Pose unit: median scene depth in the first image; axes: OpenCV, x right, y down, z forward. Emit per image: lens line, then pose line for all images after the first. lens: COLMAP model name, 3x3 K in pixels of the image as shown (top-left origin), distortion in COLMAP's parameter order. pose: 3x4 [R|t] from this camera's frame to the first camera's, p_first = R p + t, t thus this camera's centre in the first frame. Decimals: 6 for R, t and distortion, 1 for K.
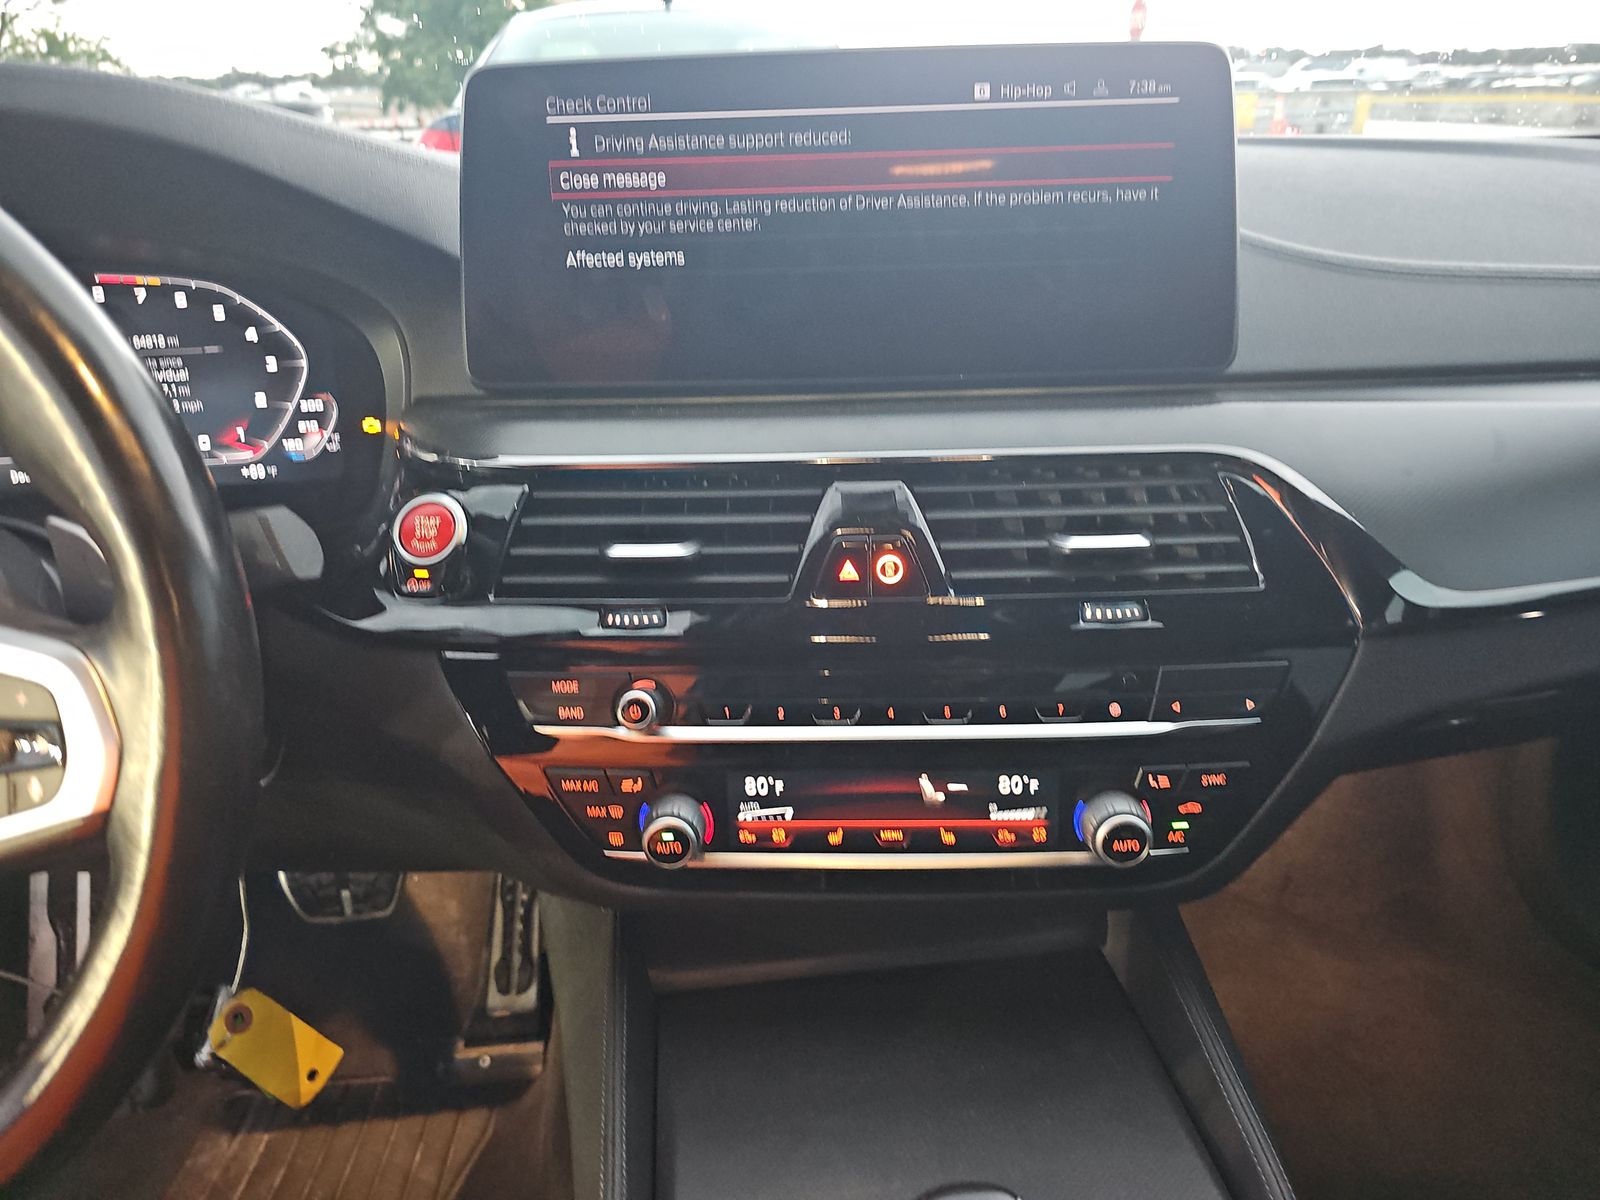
lens RADIAL K [[1139.0, 0, 790.4], [0, 1139.0, 631.1], [0, 0, 1]] dist [0.025282, -0.039245]
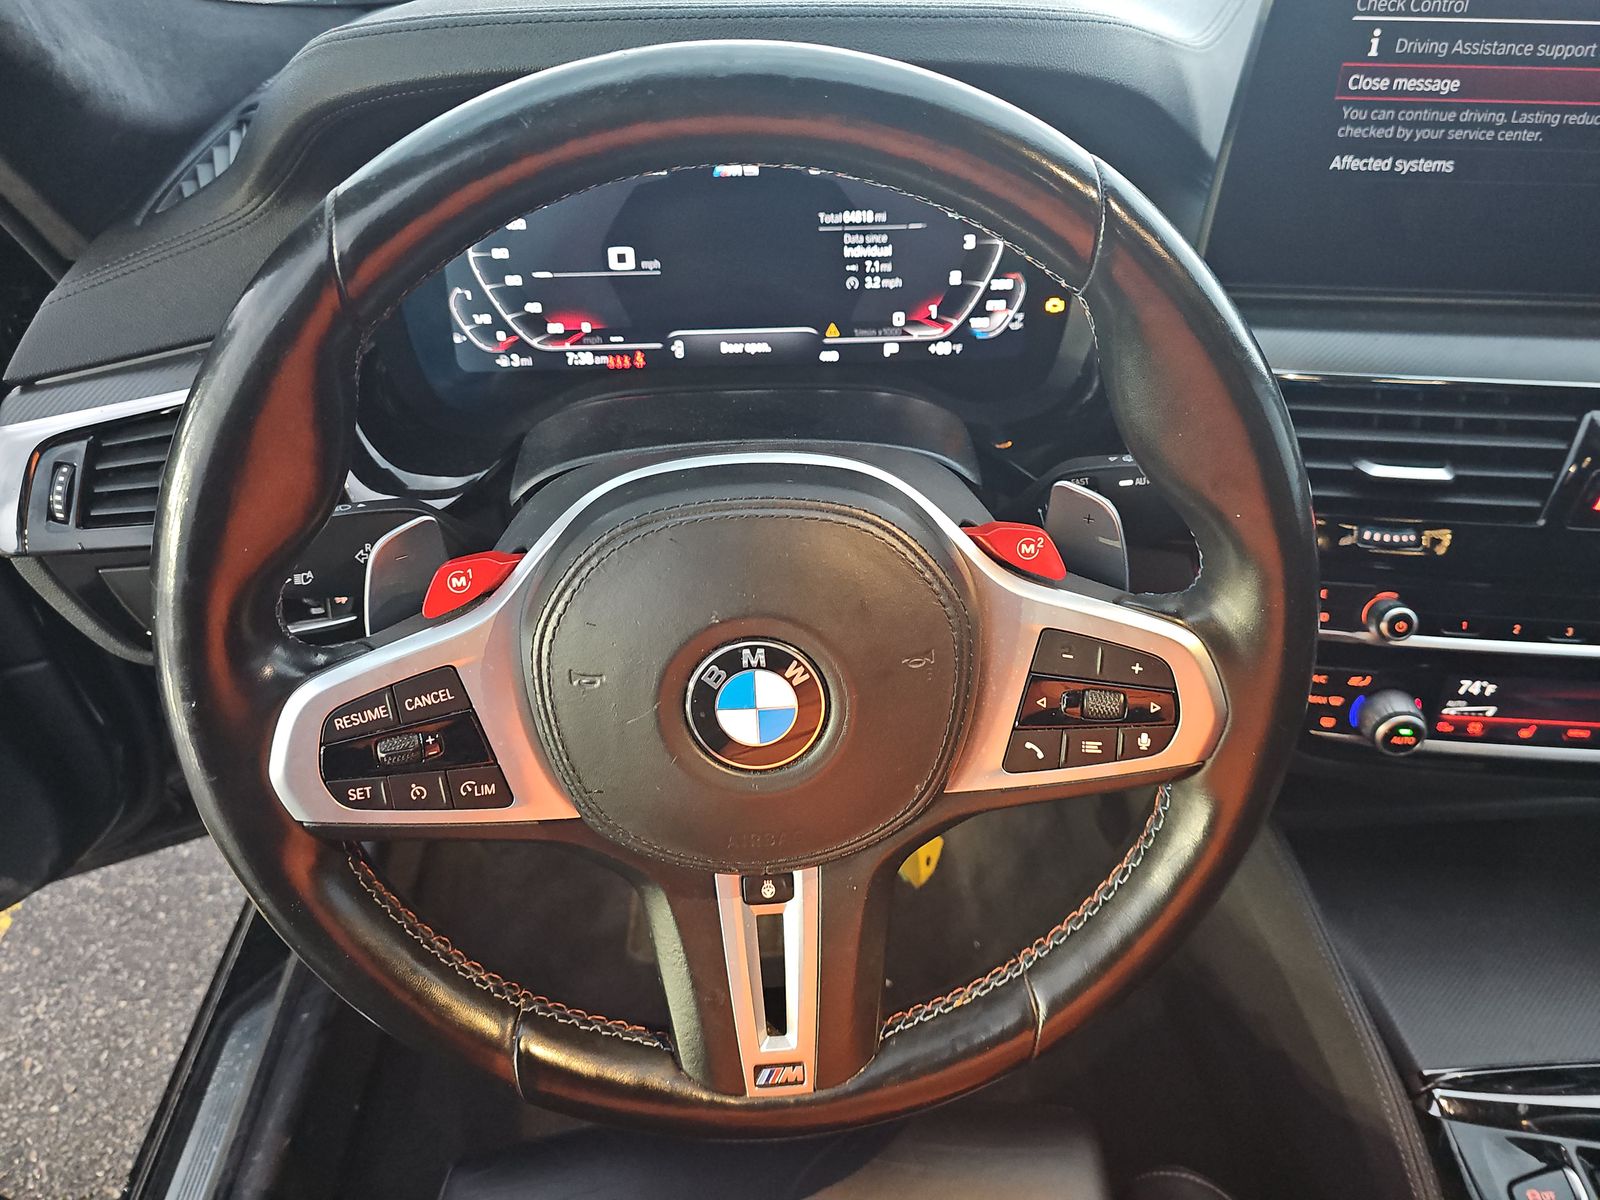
lens RADIAL K [[1139.0, 0, 790.4], [0, 1139.0, 631.1], [0, 0, 1]] dist [0.025282, -0.039245]
pose [[0.998007, 0.050251, -0.038157, -0.564063], [-0.039039, 0.966872, 0.252260, -0.149917], [0.049569, -0.250268, 0.966907, -0.089479]]
